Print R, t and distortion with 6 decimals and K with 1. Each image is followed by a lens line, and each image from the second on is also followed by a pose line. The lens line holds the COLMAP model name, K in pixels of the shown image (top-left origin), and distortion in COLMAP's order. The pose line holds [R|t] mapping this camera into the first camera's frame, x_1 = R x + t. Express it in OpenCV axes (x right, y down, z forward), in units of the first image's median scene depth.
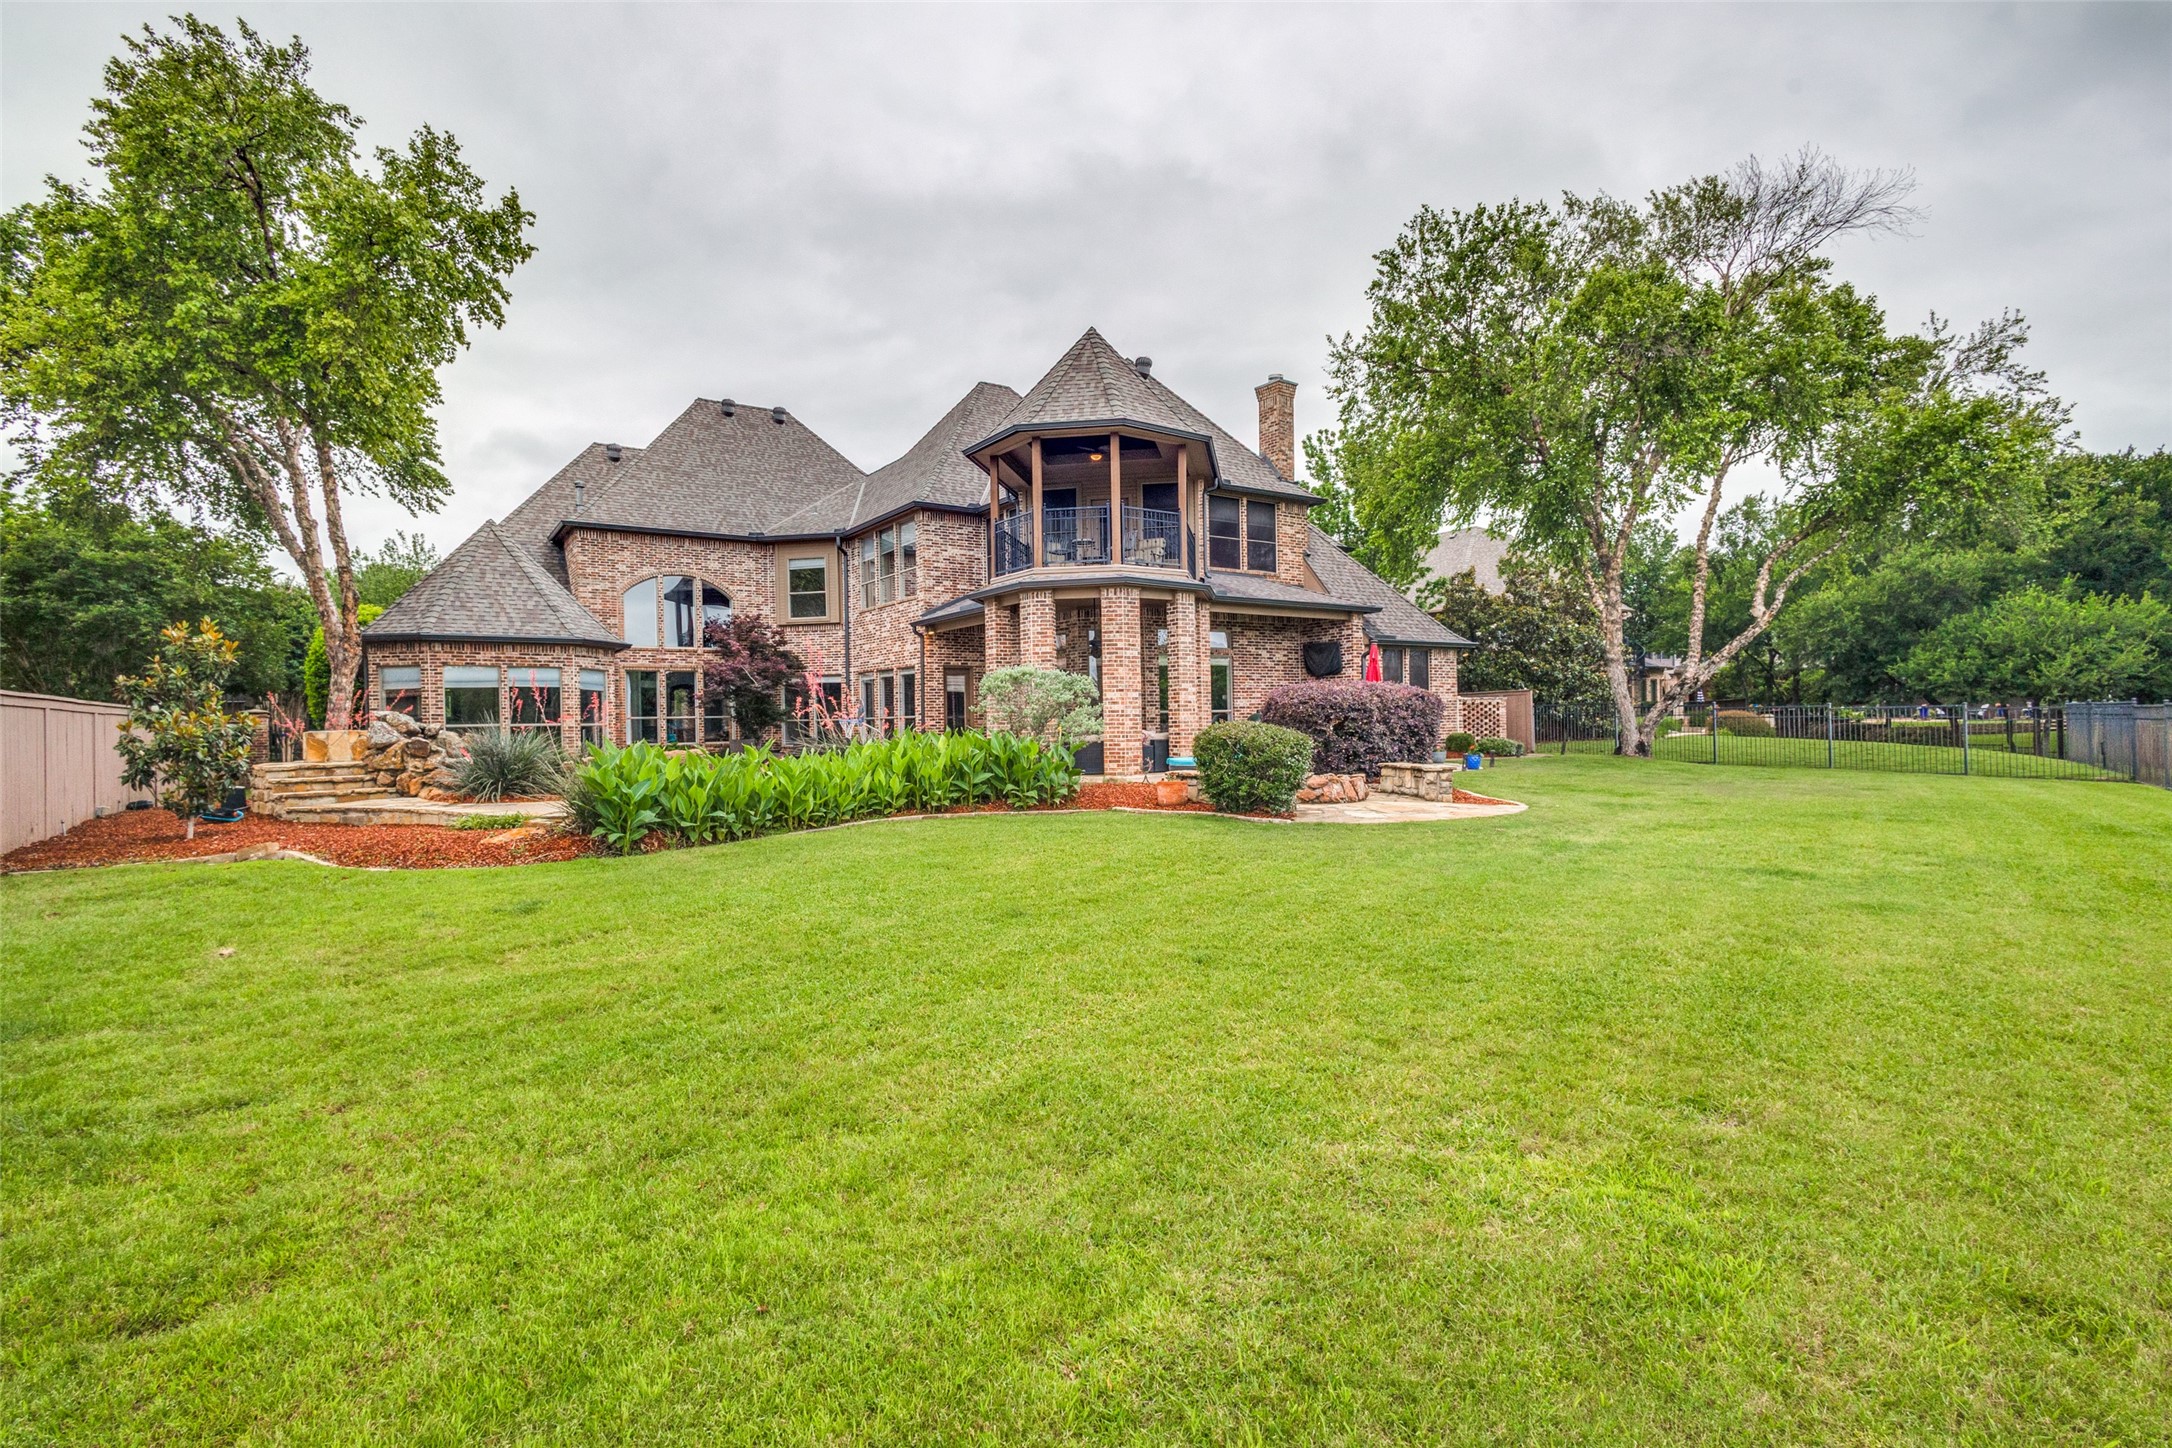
lens RADIAL K [[1008.0, 0, 1086.0], [0, 1008.0, 724.0], [0, 0, 1]] dist [0.009825, -0.000132]
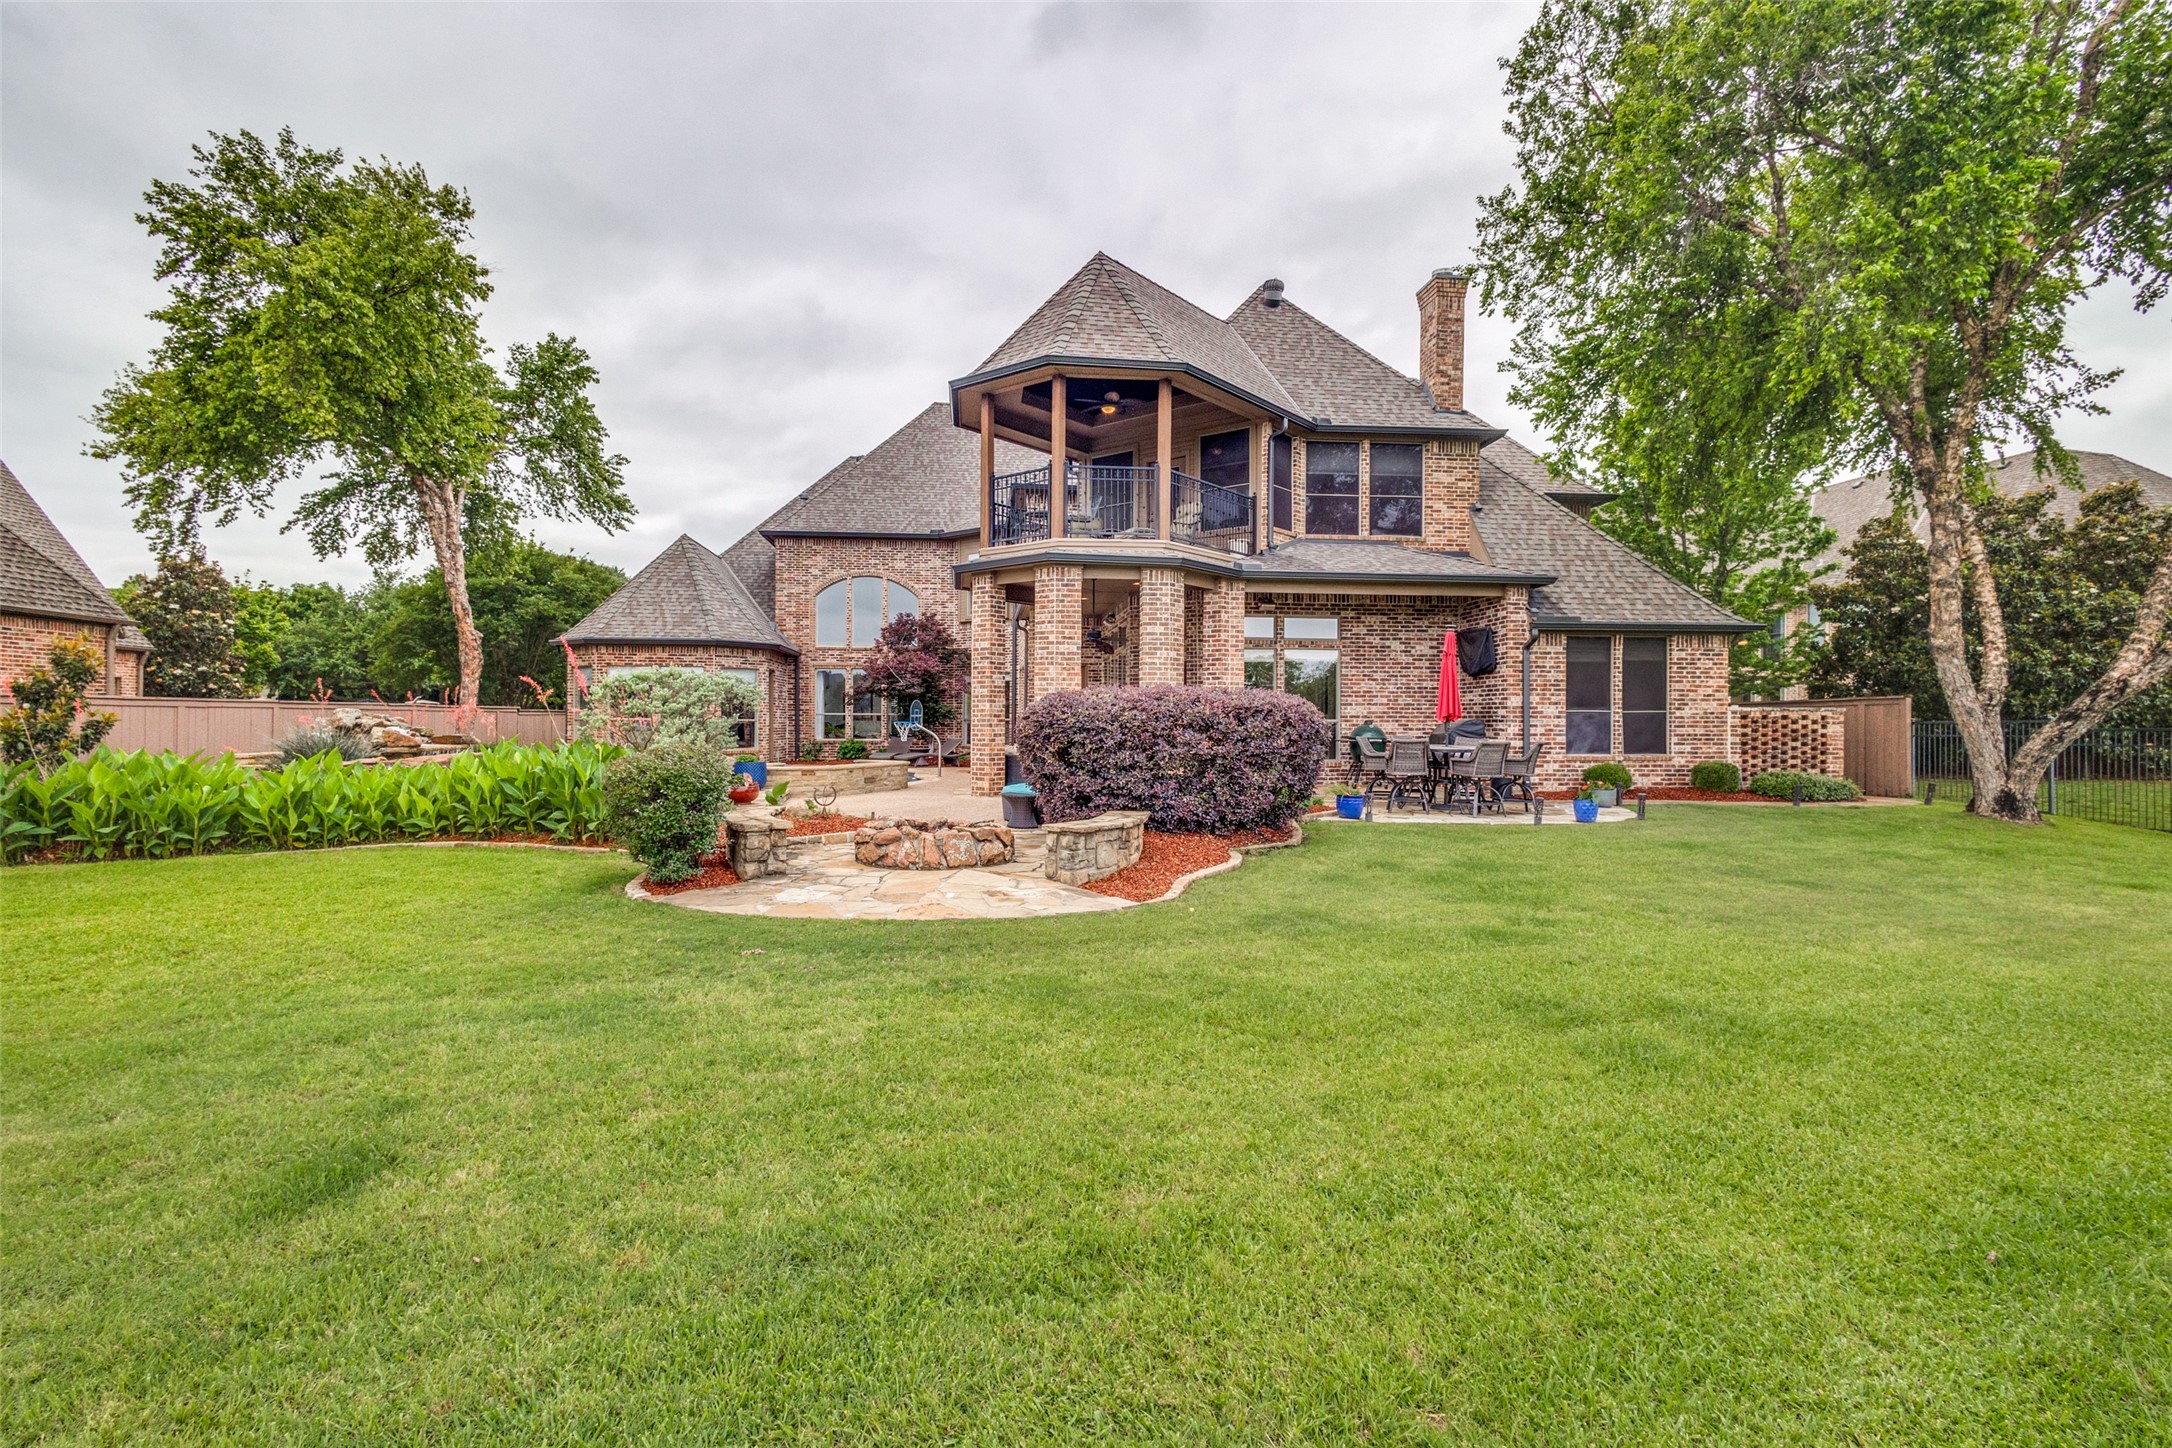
lens RADIAL K [[1008.0, 0, 1086.0], [0, 1008.0, 724.0], [0, 0, 1]] dist [0.009825, -0.000132]
pose [[0.878370, 0.024628, -0.477346, 0.322578], [-0.021565, 0.999697, 0.011896, -0.014480], [0.477494, -0.000155, 0.878635, 0.219707]]
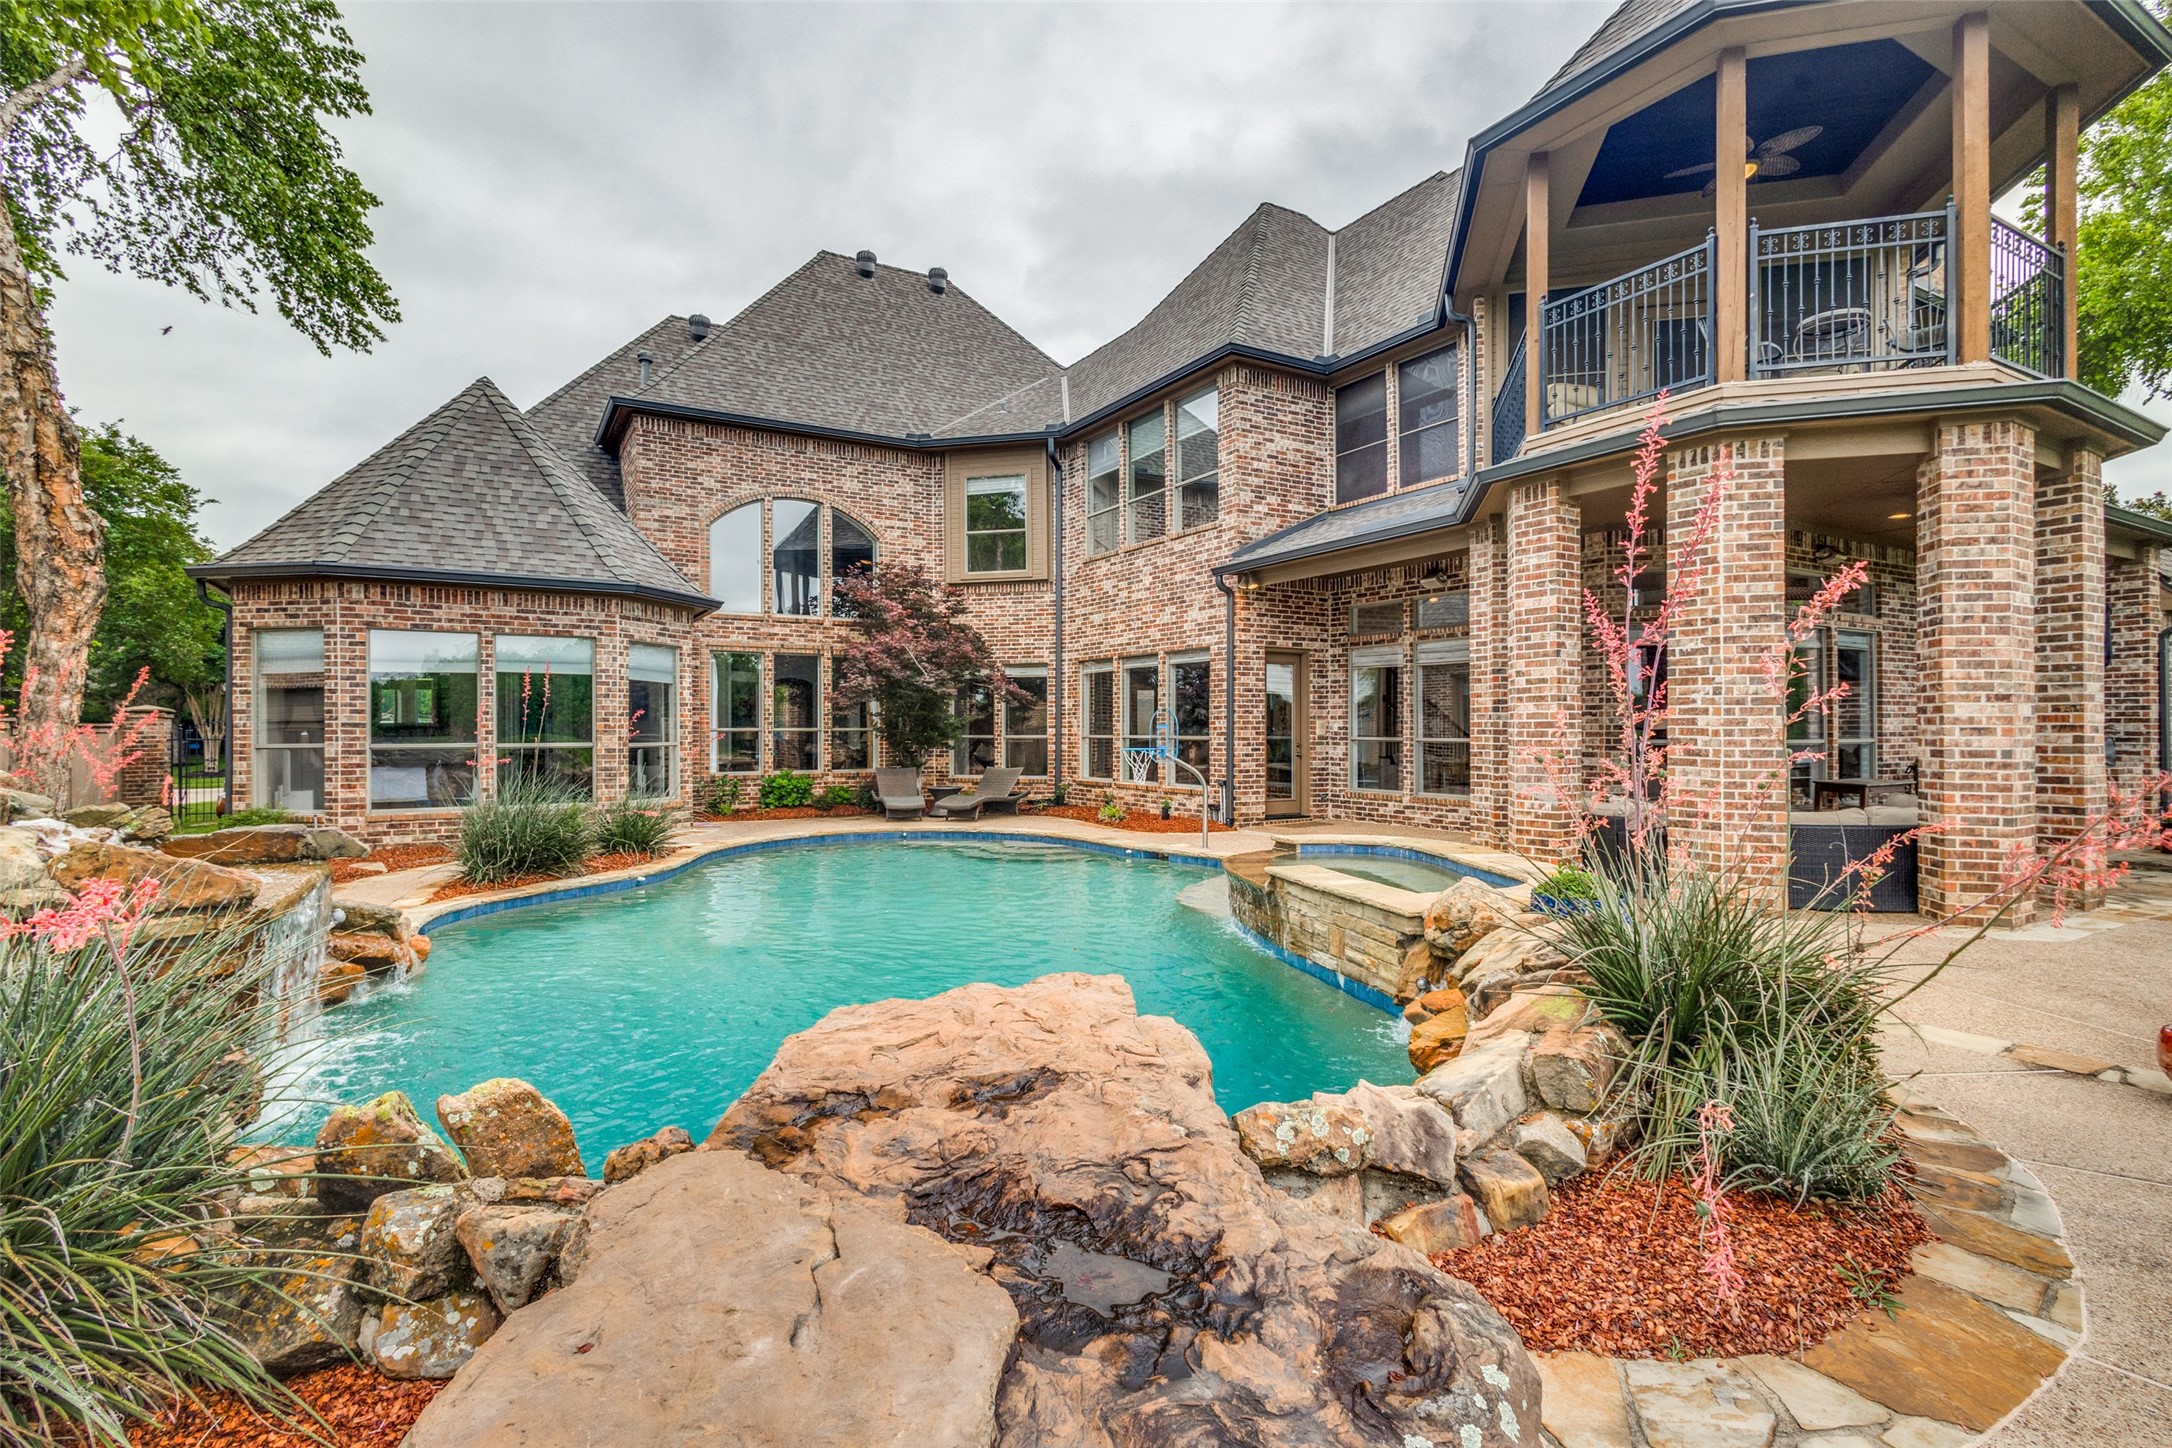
lens RADIAL K [[1025.0, 0, 1086.0], [0, 1025.0, 724.0], [0, 0, 1]] dist [0.002258, 0.000189]
pose [[0.997208, 0.016987, -0.072715, -0.199012], [-0.017344, 0.999840, -0.004289, -0.011495], [0.072631, 0.005539, 0.997344, 0.431923]]
